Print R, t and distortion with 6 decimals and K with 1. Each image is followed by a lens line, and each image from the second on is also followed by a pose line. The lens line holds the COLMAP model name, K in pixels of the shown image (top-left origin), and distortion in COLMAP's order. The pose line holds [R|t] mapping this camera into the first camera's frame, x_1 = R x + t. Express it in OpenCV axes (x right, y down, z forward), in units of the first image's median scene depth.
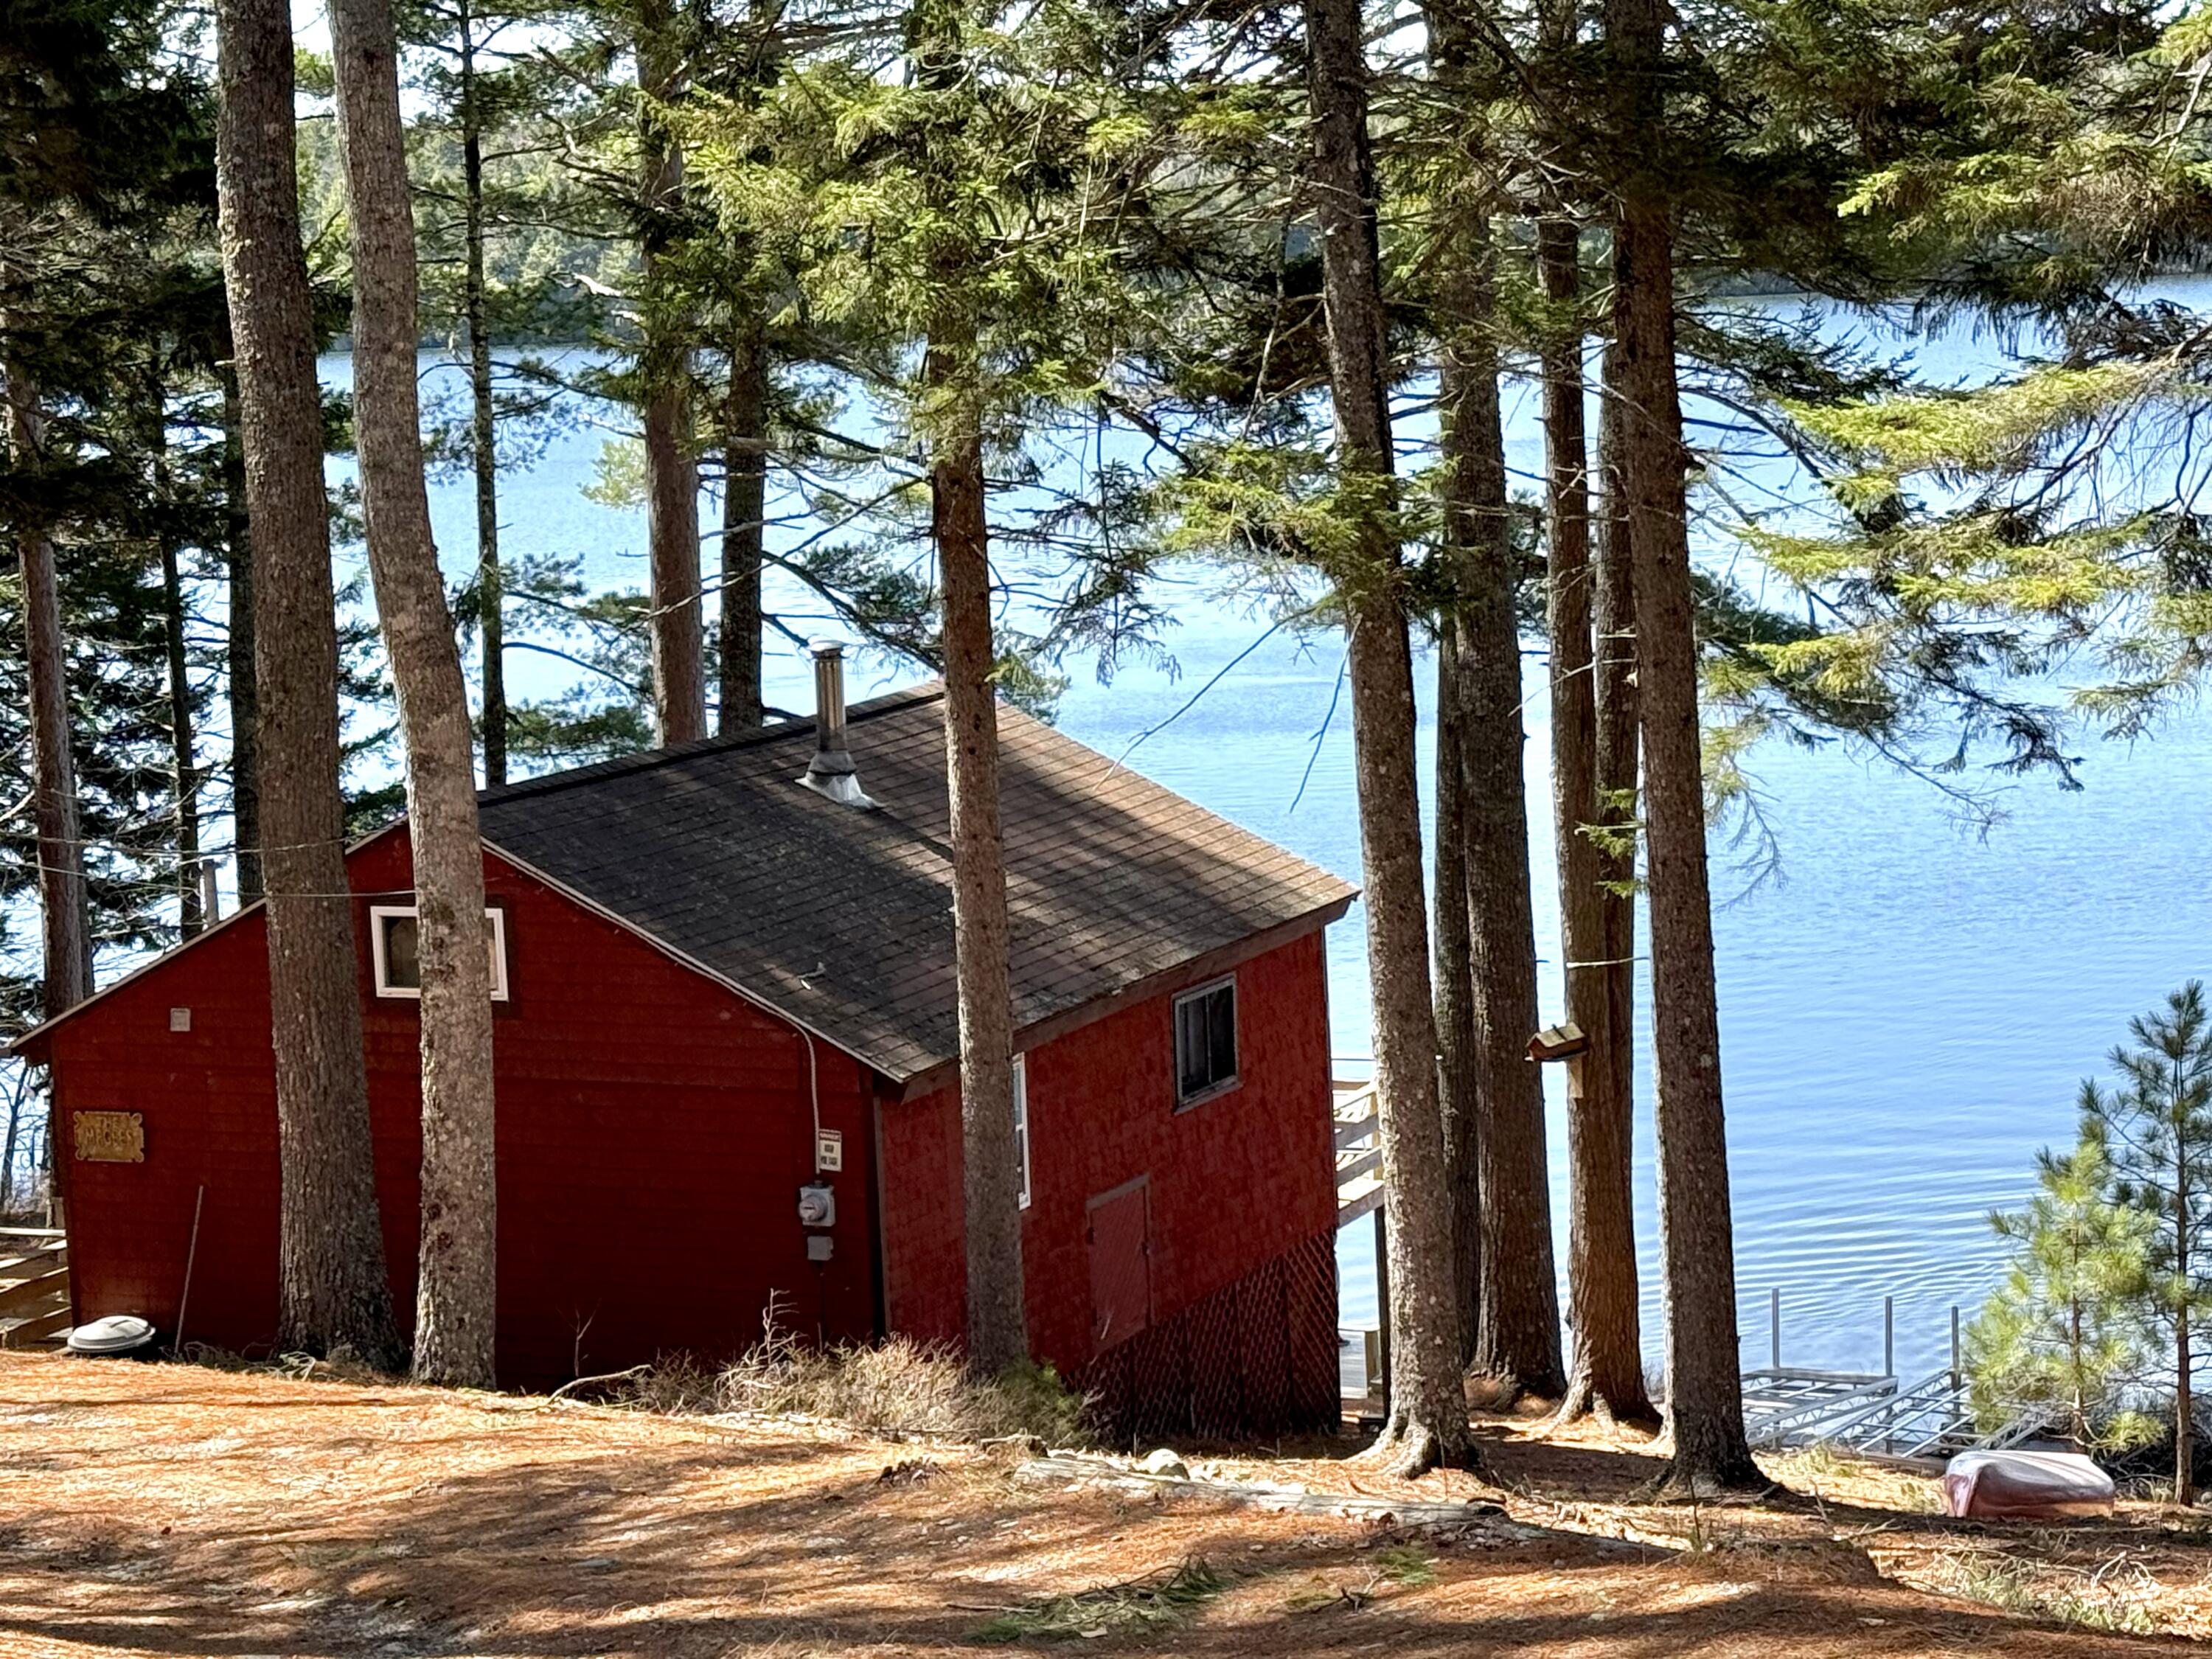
lens RADIAL K [[4943.9, 0, 1107.7], [0, 4943.9, 827.8], [0, 0, 1]] dist [0.087959, 0.000000]
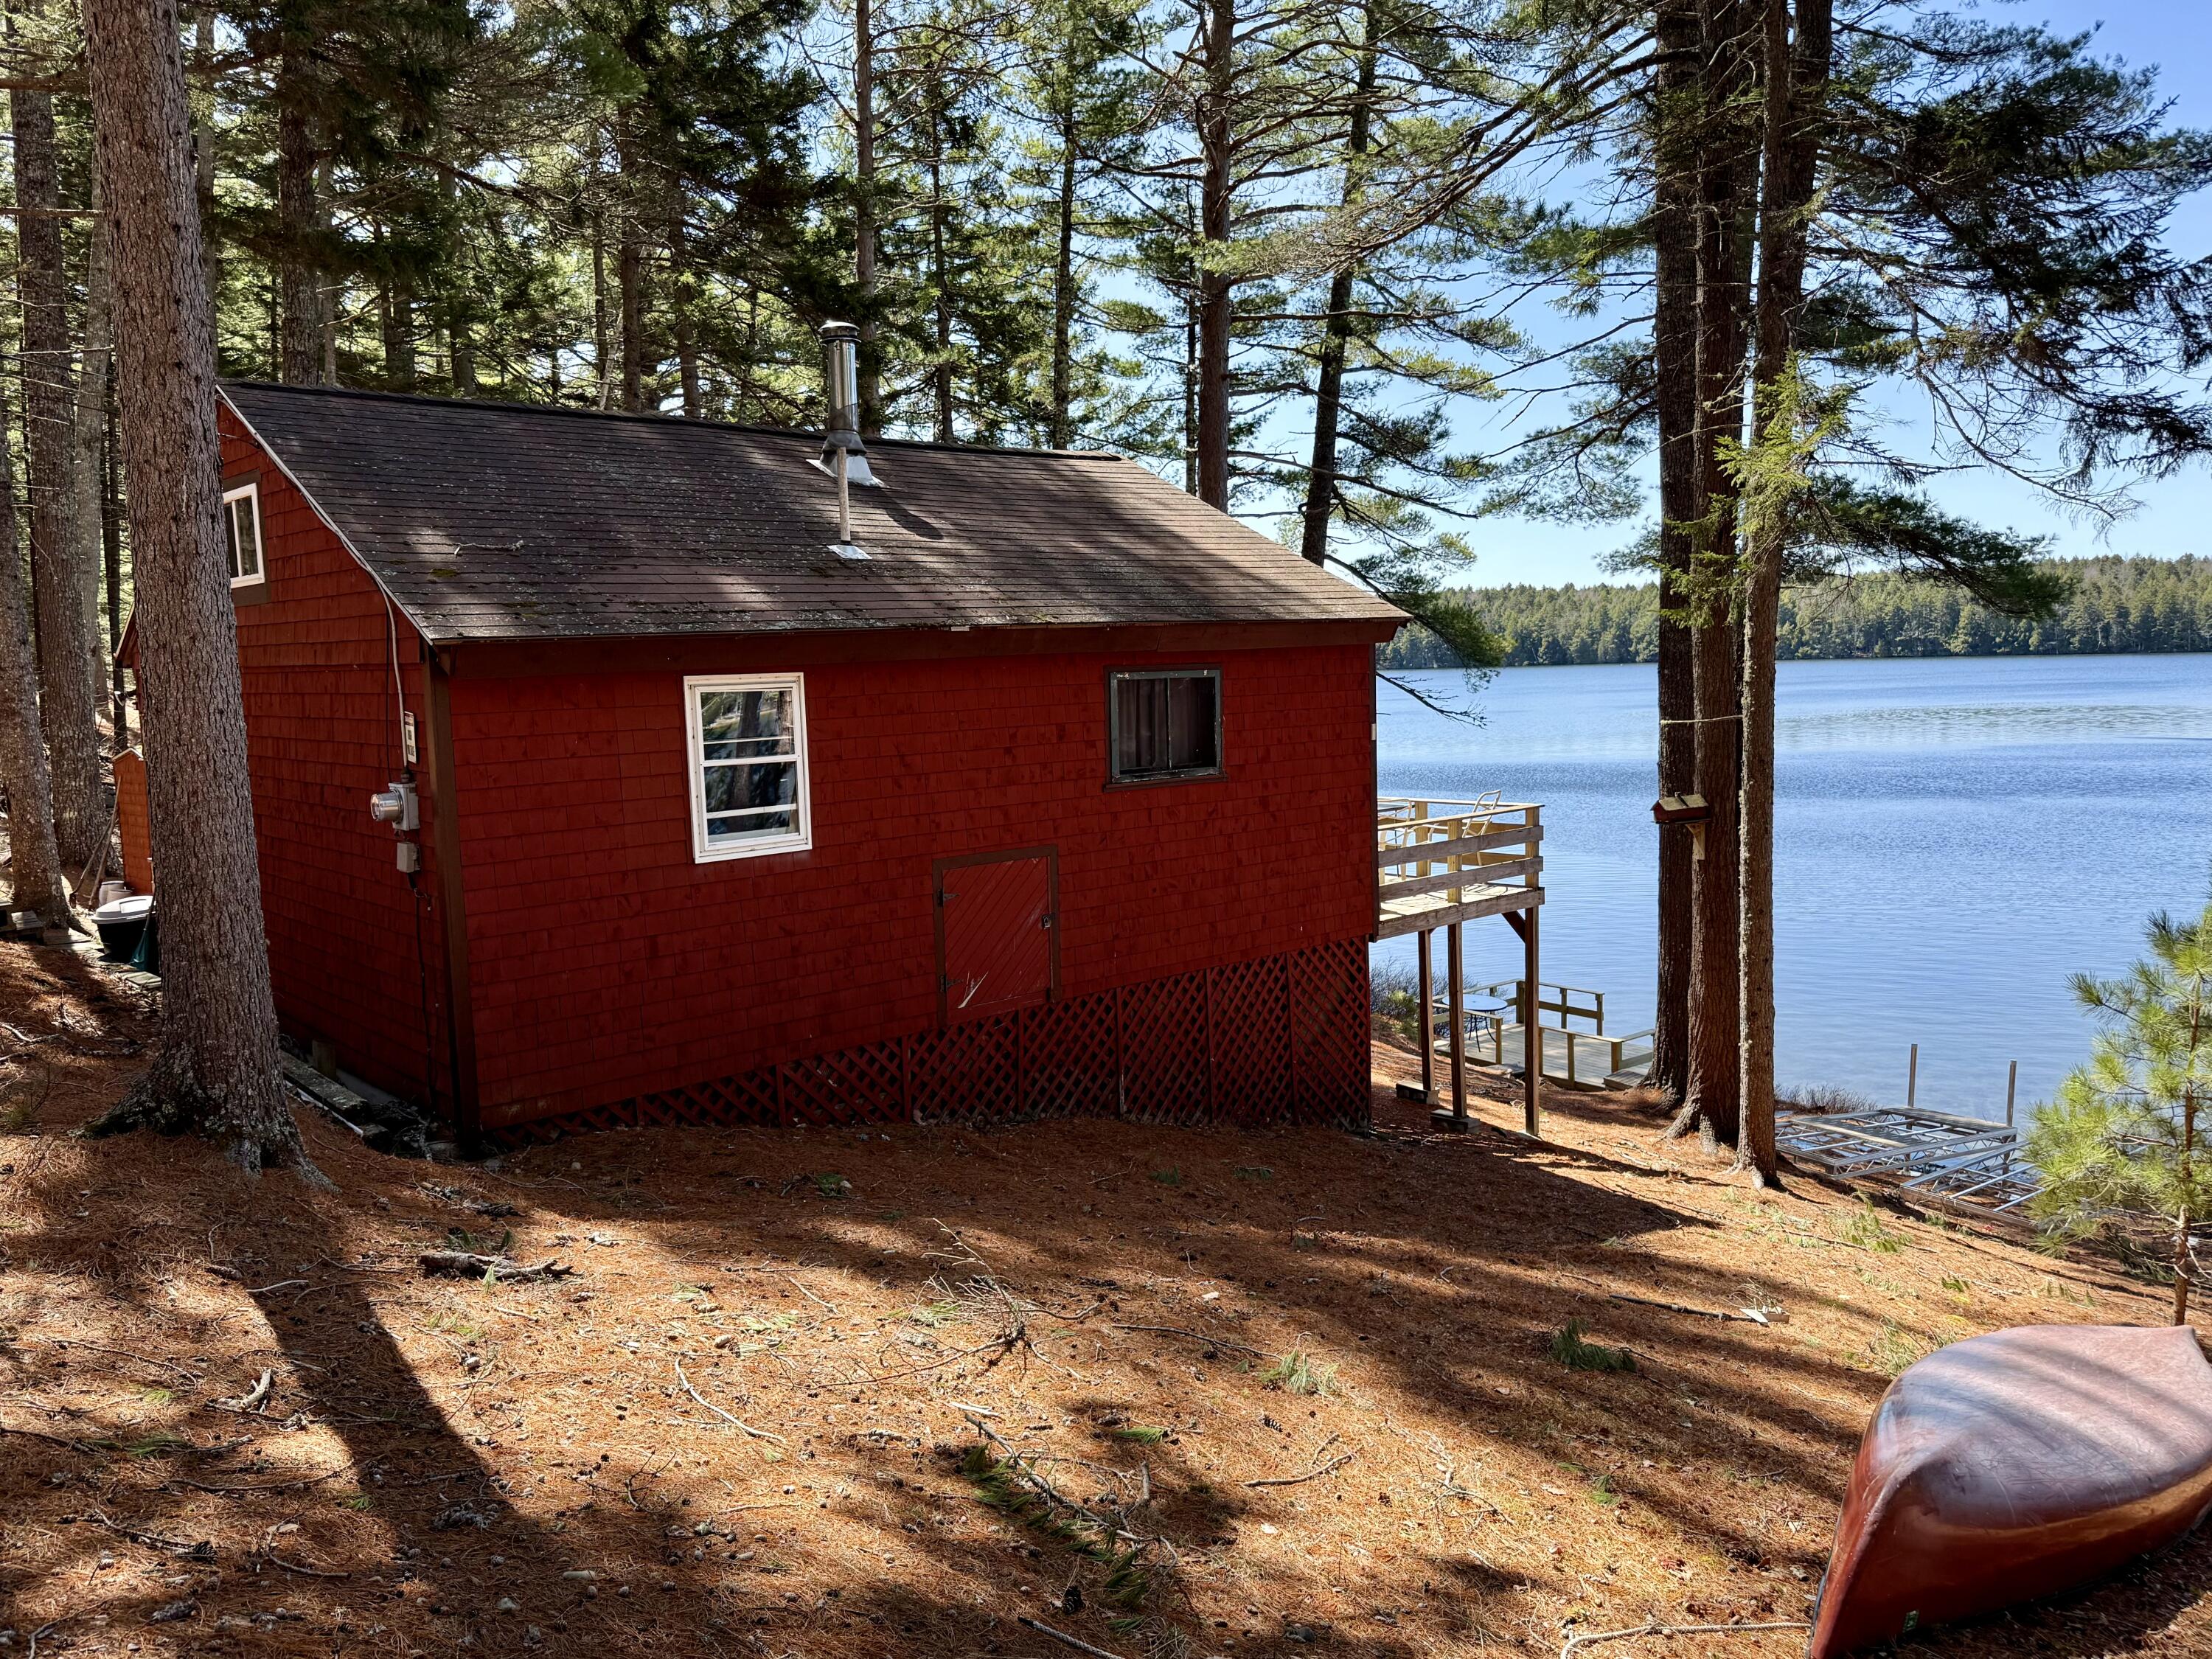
lens RADIAL K [[1610.4, 0, 1091.2], [0, 1610.4, 839.6], [0, 0, 1]] dist [0.008075, -0.003504]
pose [[0.911511, 0.061905, -0.406590, 0.133032], [-0.061591, 0.998005, 0.013873, 0.059609], [0.406638, 0.012397, 0.913505, 0.669809]]
